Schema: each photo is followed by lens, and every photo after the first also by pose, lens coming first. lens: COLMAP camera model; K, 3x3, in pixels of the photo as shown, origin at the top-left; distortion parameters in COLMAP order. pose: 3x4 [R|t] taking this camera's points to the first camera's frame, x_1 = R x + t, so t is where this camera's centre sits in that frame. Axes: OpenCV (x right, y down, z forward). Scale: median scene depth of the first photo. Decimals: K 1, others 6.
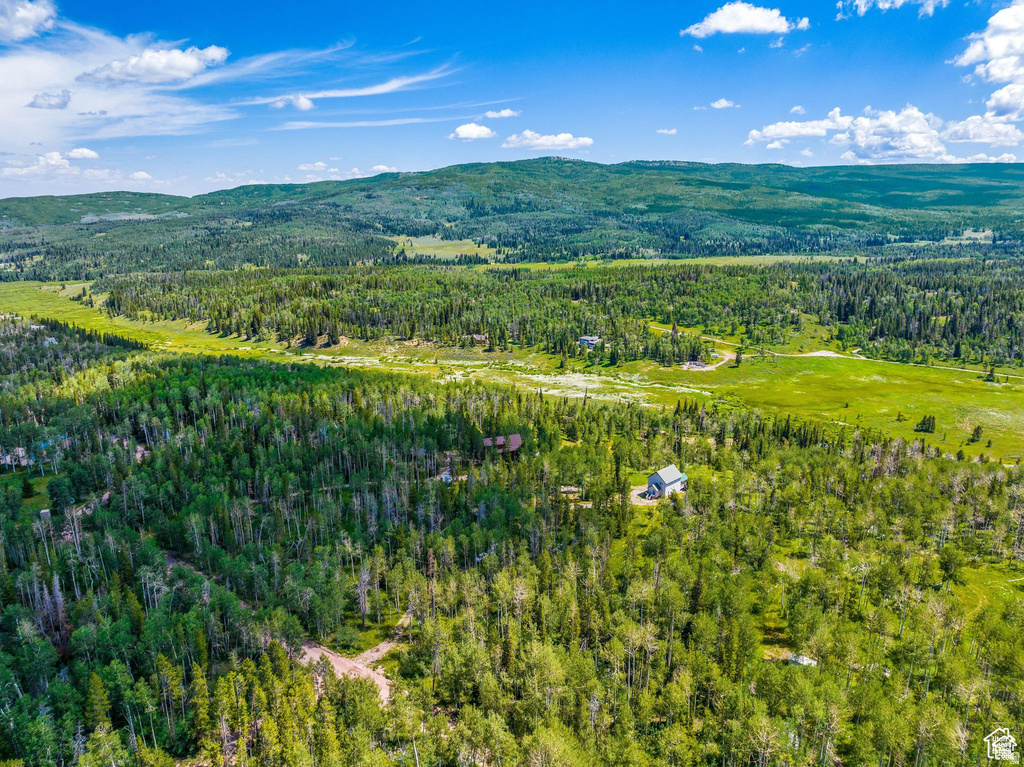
lens RADIAL K [[710.0, 0, 512.0], [0, 710.0, 383.5], [0, 0, 1]] dist [-0.030488, -0.047558]
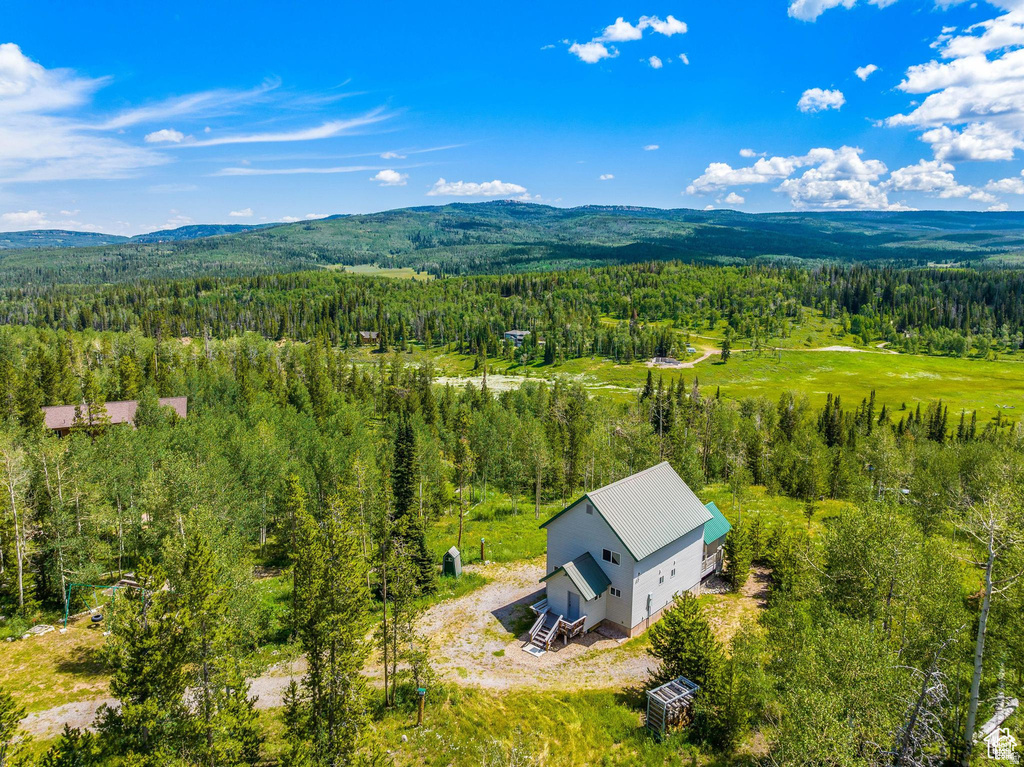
lens RADIAL K [[710.0, 0, 512.0], [0, 710.0, 383.5], [0, 0, 1]] dist [-0.030488, -0.047558]
pose [[0.998247, -0.003094, 0.059097, 0.058990], [0.007140, 0.997634, -0.068377, 0.036638], [-0.058746, 0.068680, 0.995908, 0.275684]]
